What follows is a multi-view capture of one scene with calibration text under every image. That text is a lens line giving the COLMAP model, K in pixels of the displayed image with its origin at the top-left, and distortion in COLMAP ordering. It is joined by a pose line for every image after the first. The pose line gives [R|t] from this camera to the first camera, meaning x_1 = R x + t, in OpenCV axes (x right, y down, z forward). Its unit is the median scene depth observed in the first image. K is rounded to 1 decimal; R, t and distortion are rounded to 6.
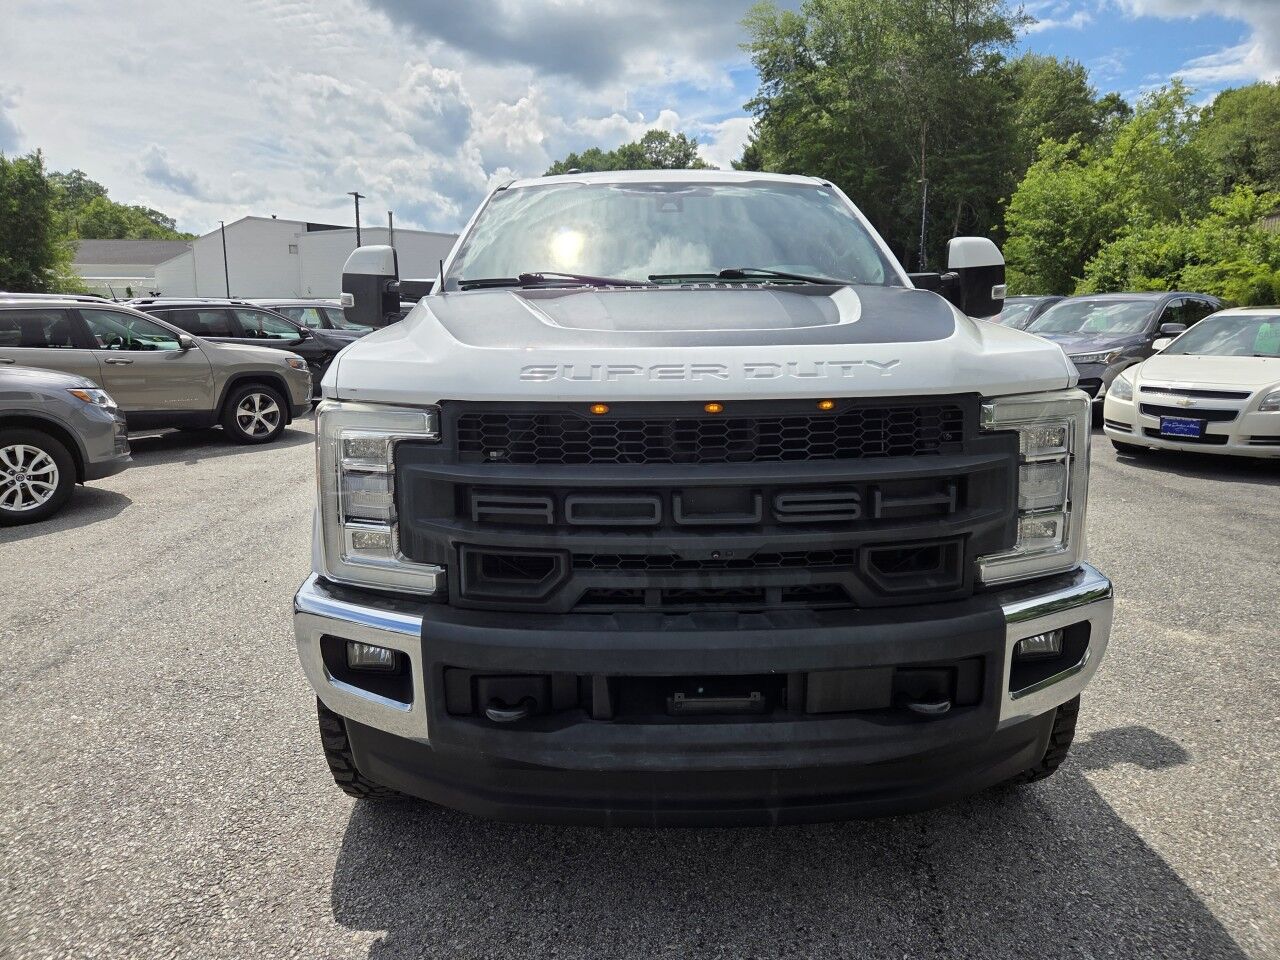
lens RADIAL K [[872.0, 0, 634.5], [0, 872.0, 489.2], [0, 0, 1]] dist [0.038493, -0.024035]
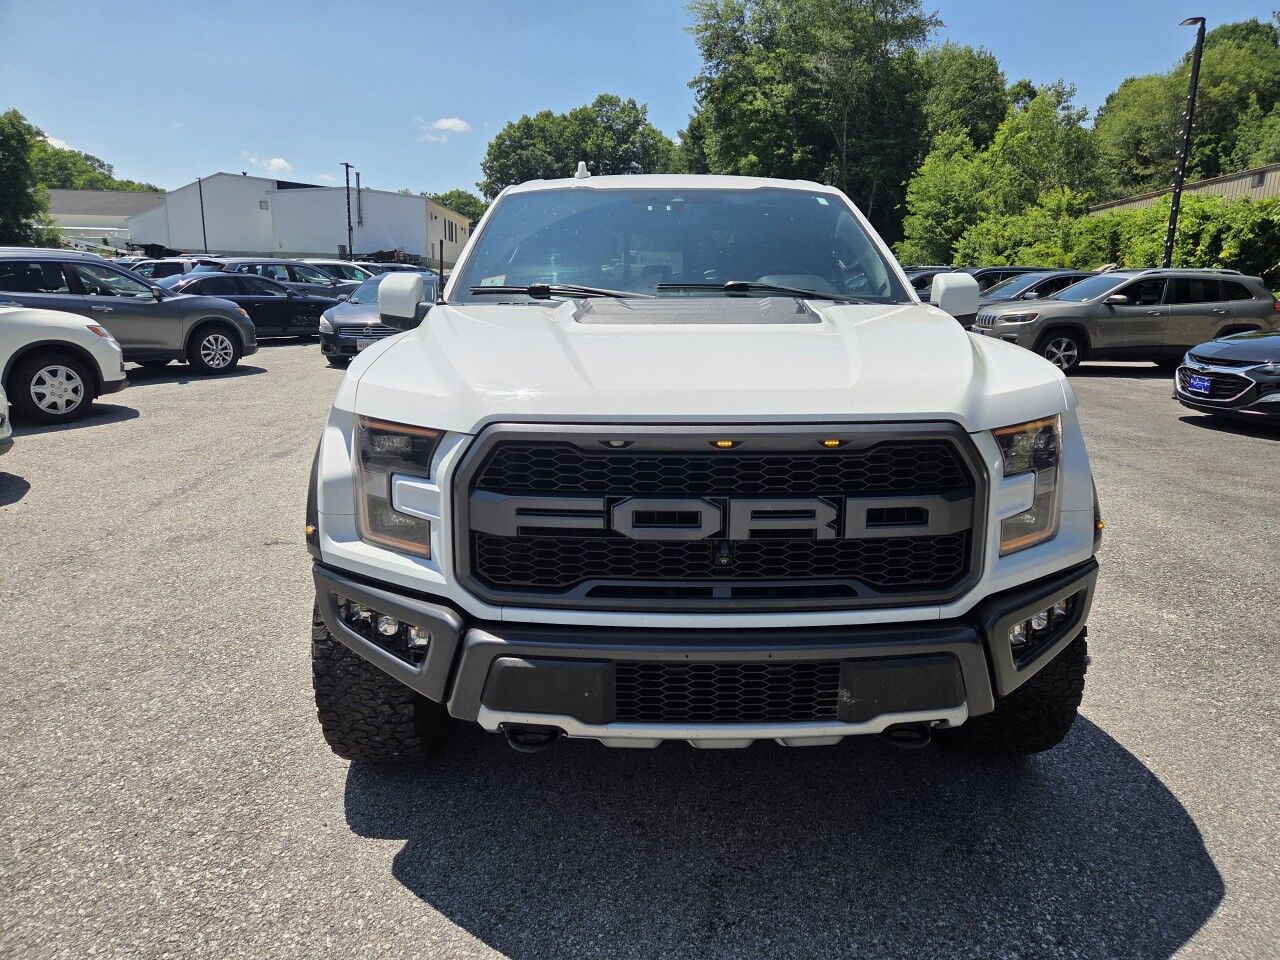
lens RADIAL K [[872.0, 0, 647.7], [0, 872.0, 484.1], [0, 0, 1]] dist [0.038493, -0.024035]
pose [[0.997235, 0.003883, 0.074208, -0.004339], [-0.006672, 0.999279, 0.037368, 0.020535], [-0.074010, -0.037760, 0.996542, -0.106084]]
